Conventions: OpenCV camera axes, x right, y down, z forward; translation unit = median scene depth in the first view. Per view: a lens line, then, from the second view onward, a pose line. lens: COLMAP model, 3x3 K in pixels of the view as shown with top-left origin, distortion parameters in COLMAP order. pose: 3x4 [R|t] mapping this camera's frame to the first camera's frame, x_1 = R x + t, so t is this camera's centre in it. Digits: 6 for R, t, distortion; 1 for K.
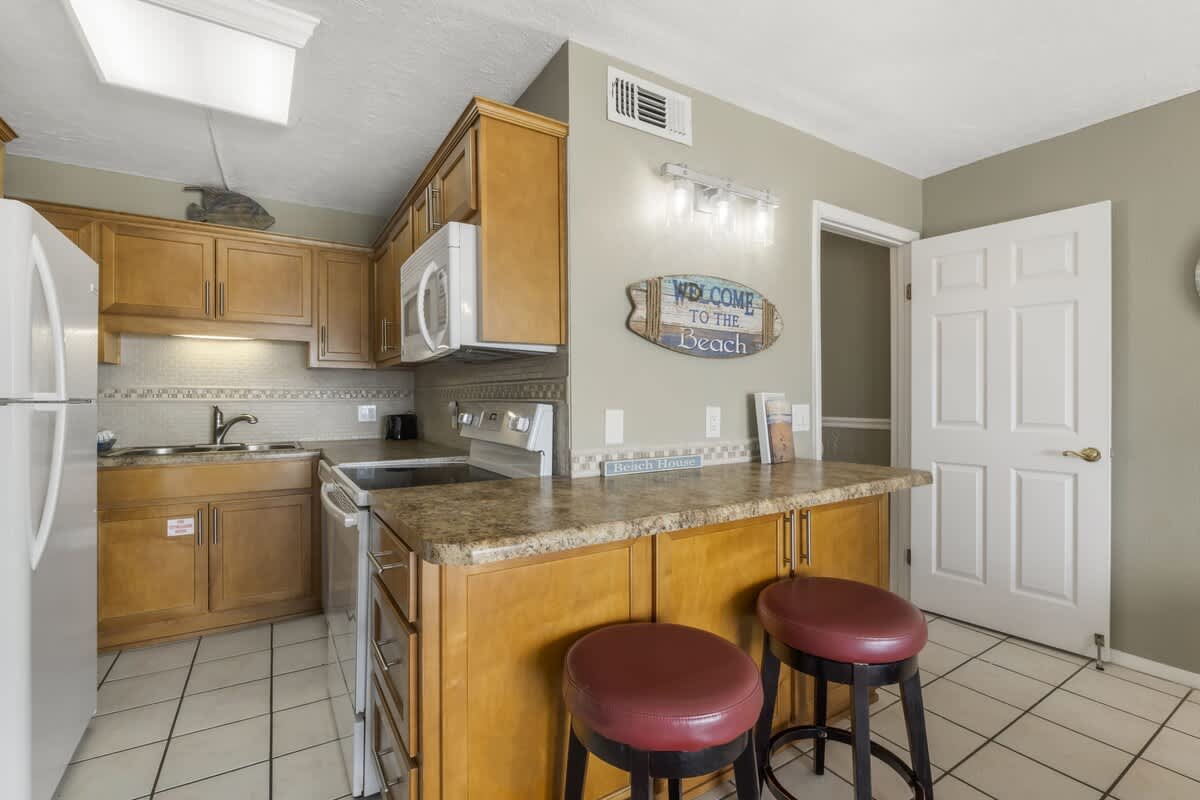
lens RADIAL K [[522.8, 0, 589.6], [0, 522.8, 389.5], [0, 0, 1]] dist [-0.002023, 0.000122]
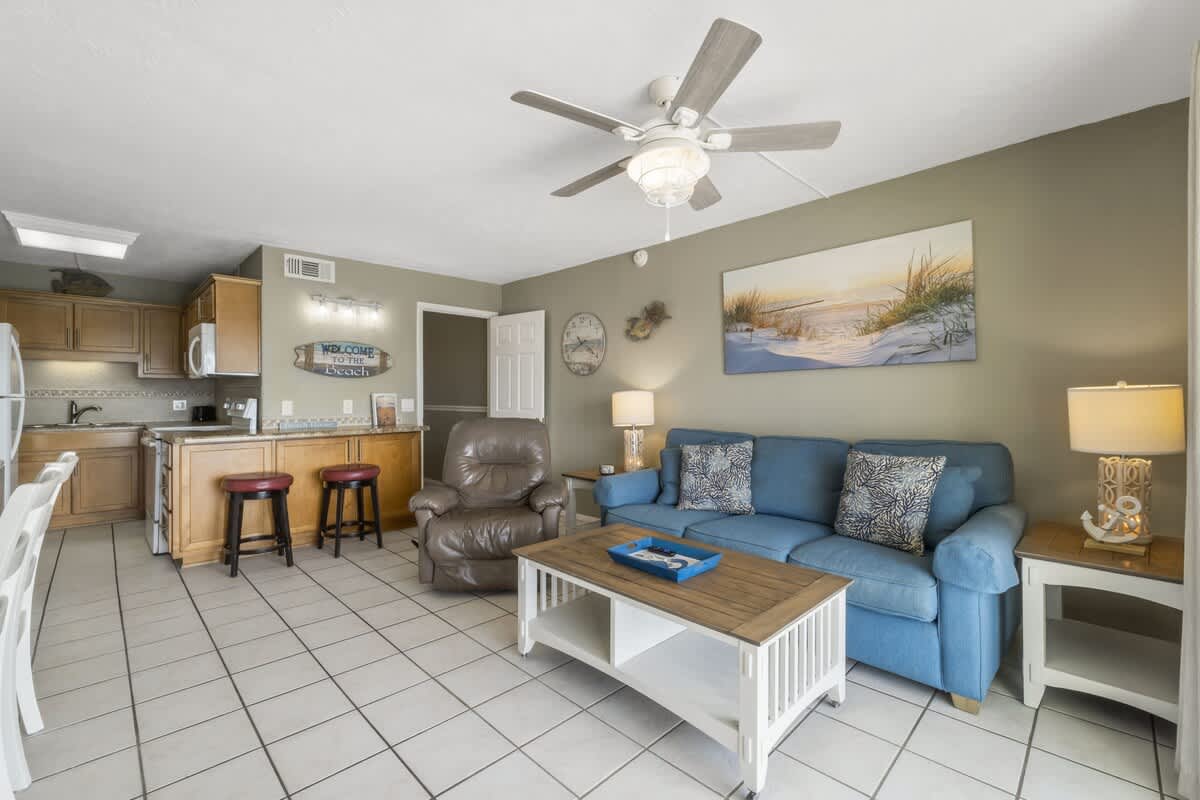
lens RADIAL K [[522.8, 0, 599.8], [0, 522.8, 390.8], [0, 0, 1]] dist [-0.002023, 0.000122]
pose [[0.976103, 0.002801, 0.217292, 0.790696], [-0.004000, 0.999979, 0.005080, -0.020833], [-0.217273, -0.005828, 0.976093, -1.384235]]
